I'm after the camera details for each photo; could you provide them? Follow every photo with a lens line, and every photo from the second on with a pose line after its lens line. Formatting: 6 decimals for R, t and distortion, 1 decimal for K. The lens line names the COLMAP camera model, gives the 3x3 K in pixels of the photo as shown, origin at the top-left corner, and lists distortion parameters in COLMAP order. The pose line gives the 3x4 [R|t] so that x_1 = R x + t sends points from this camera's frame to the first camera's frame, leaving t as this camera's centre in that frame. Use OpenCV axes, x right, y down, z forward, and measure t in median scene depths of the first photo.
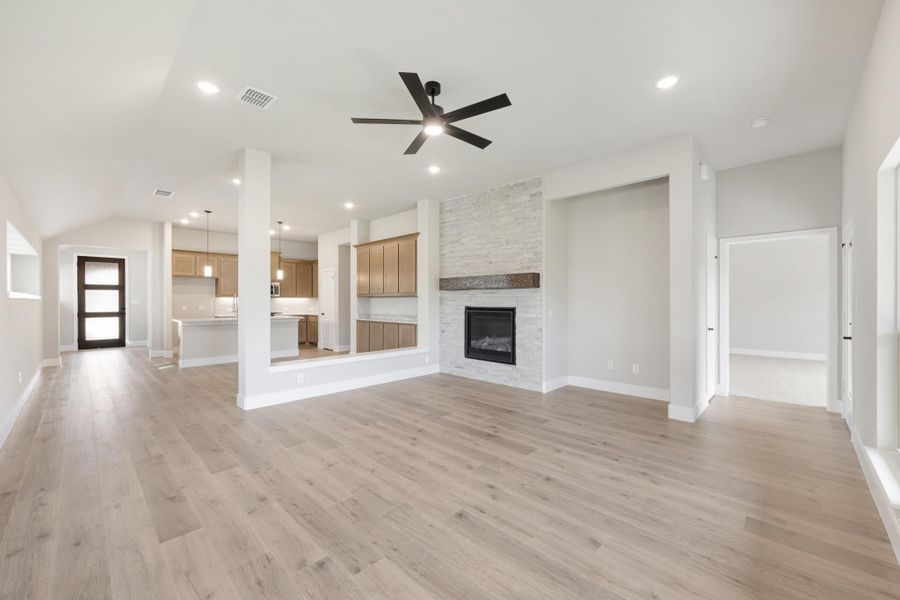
lens RADIAL K [[363.2, 0, 454.6], [0, 363.2, 302.2], [0, 0, 1]] dist [0.000659, 0.000174]
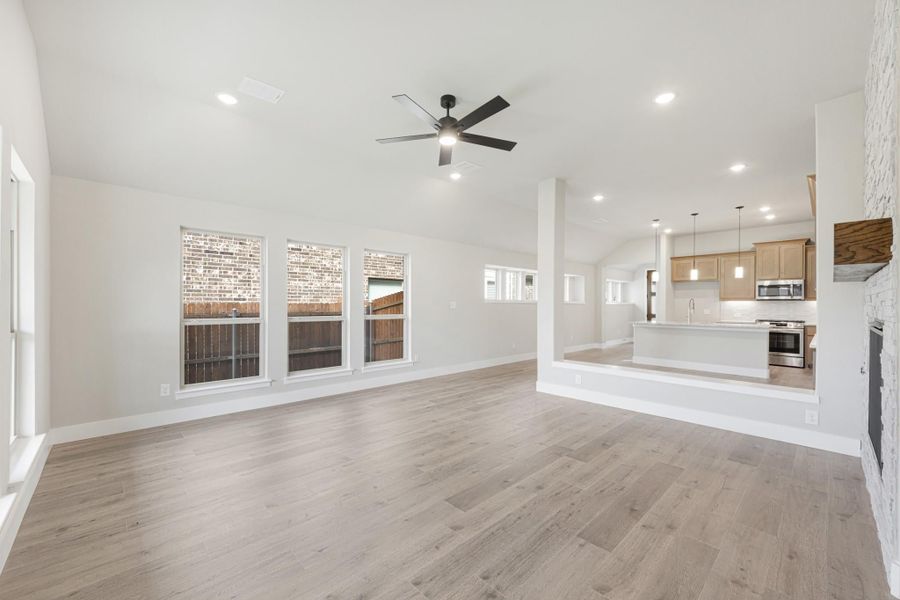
lens RADIAL K [[363.2, 0, 442.6], [0, 363.2, 307.0], [0, 0, 1]] dist [0.000659, 0.000174]
pose [[-0.058611, 0.005765, -0.998264, 0.434042], [-0.004617, 0.999971, 0.006046, -0.000908], [0.998270, 0.004963, -0.058583, 0.460491]]
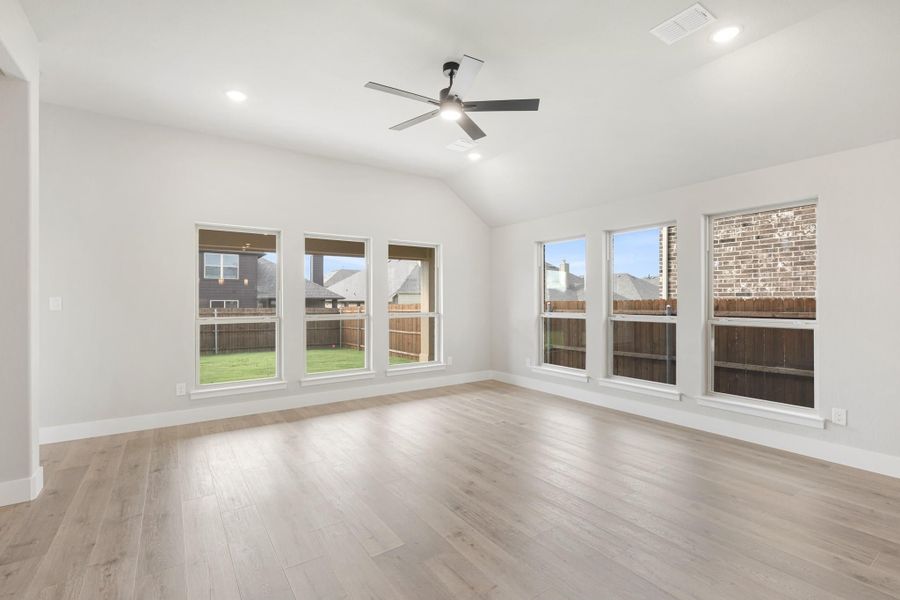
lens RADIAL K [[389.1, 0, 440.3], [0, 389.1, 299.5], [0, 0, 1]] dist [-0.004885, -0.000261]
pose [[-0.976492, 0.001474, 0.215547, -0.091395], [0.001242, 0.999998, -0.001212, -0.001640], [-0.215548, -0.000916, -0.976493, 0.854573]]
